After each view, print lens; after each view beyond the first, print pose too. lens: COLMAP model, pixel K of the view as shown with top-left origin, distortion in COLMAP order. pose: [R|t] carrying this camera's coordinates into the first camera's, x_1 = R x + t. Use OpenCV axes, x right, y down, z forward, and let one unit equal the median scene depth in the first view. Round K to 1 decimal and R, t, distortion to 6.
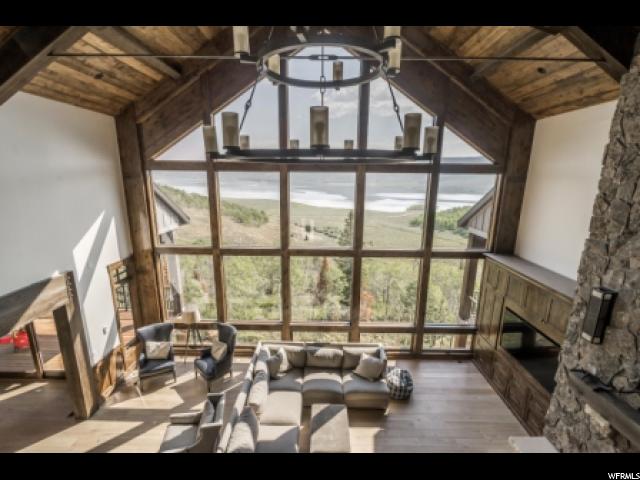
lens RADIAL K [[294.0, 0, 320.0], [0, 294.0, 240.0], [0, 0, 1]] dist [0.001472, 0.000536]
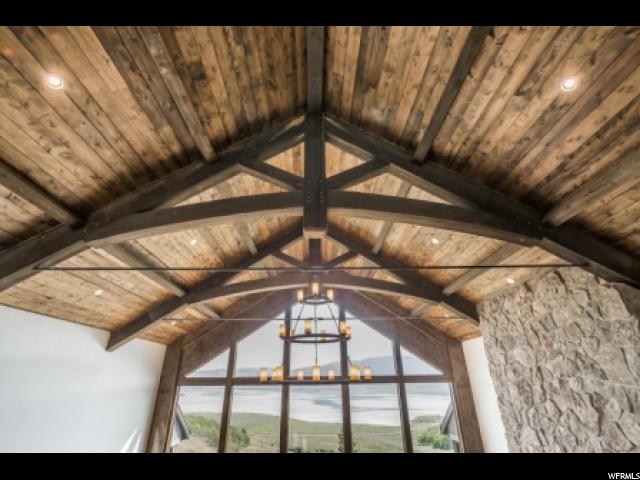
lens RADIAL K [[294.0, 0, 320.0], [0, 294.0, 240.0], [0, 0, 1]] dist [0.001472, 0.000536]
pose [[0.998310, 0.004811, 0.057918, -0.049774], [0.032268, 0.782970, -0.621222, 0.082103], [-0.048337, 0.622041, 0.781491, -0.439191]]
